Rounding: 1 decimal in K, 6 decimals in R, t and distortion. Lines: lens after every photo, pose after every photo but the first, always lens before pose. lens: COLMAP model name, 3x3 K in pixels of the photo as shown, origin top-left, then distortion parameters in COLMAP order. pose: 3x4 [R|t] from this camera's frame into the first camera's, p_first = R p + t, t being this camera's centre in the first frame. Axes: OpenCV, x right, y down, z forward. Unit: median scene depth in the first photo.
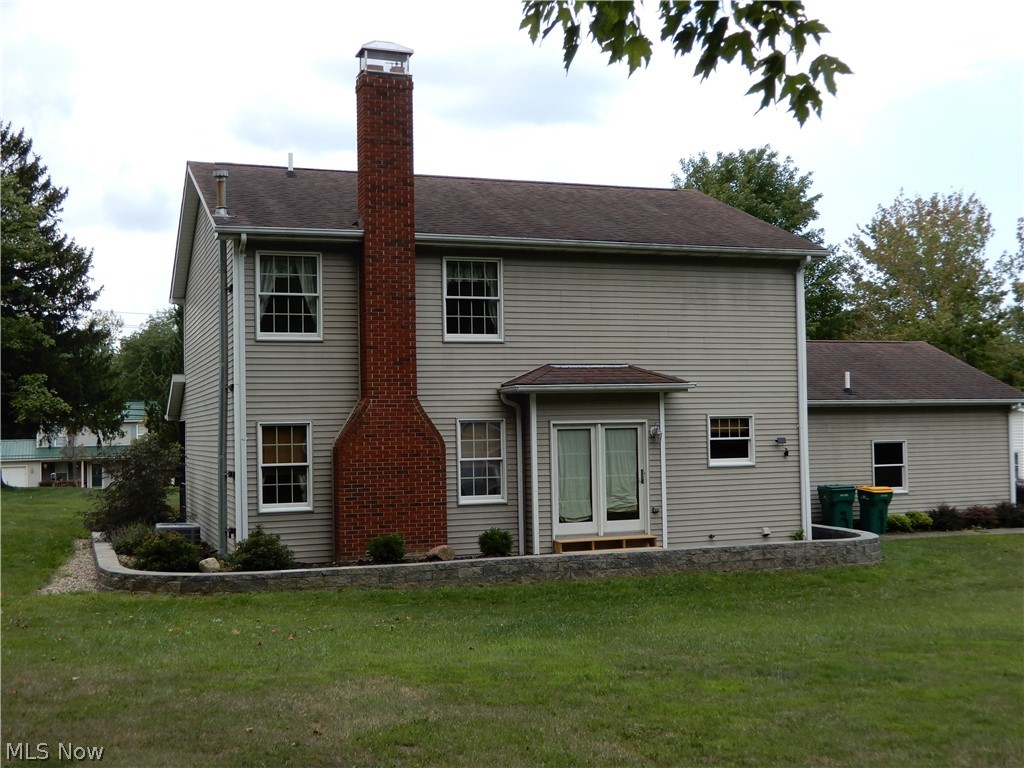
lens RADIAL K [[1258.5, 0, 514.6], [0, 1258.5, 388.7], [0, 0, 1]] dist [-0.017504, 0.000000]
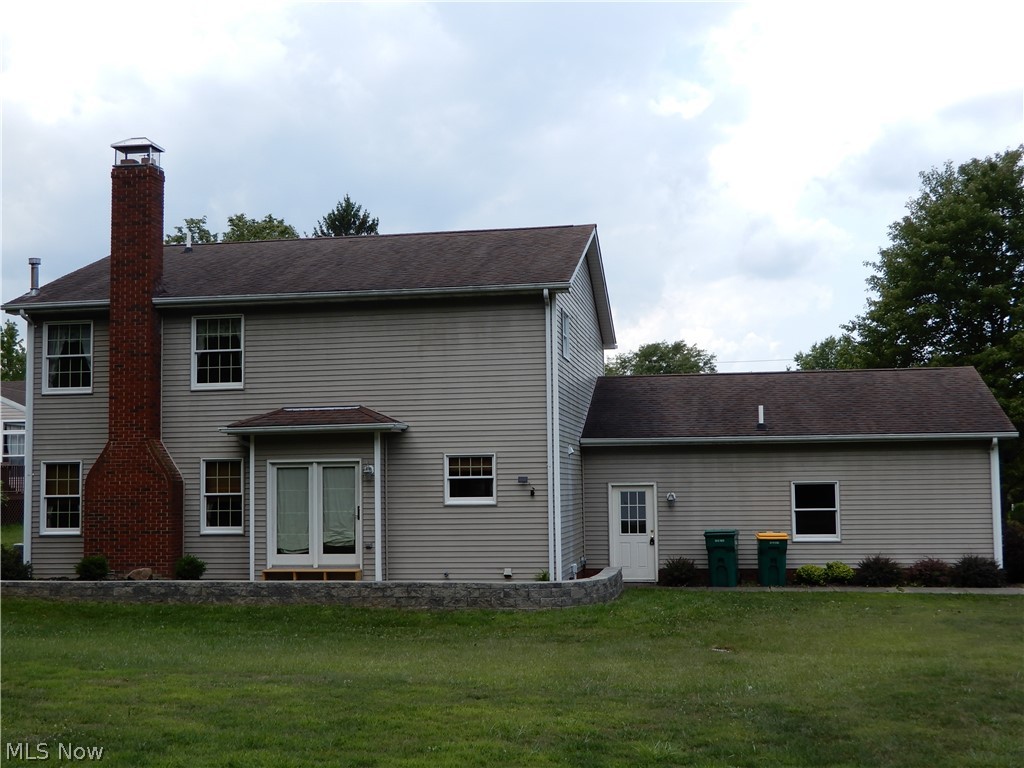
lens RADIAL K [[1258.5, 0, 515.1], [0, 1258.5, 381.6], [0, 0, 1]] dist [-0.017504, 0.000000]
pose [[0.860350, -0.033079, -0.508629, 0.762579], [0.014164, 0.999058, -0.041017, 0.005428], [0.509507, 0.028085, 0.860008, 0.165880]]
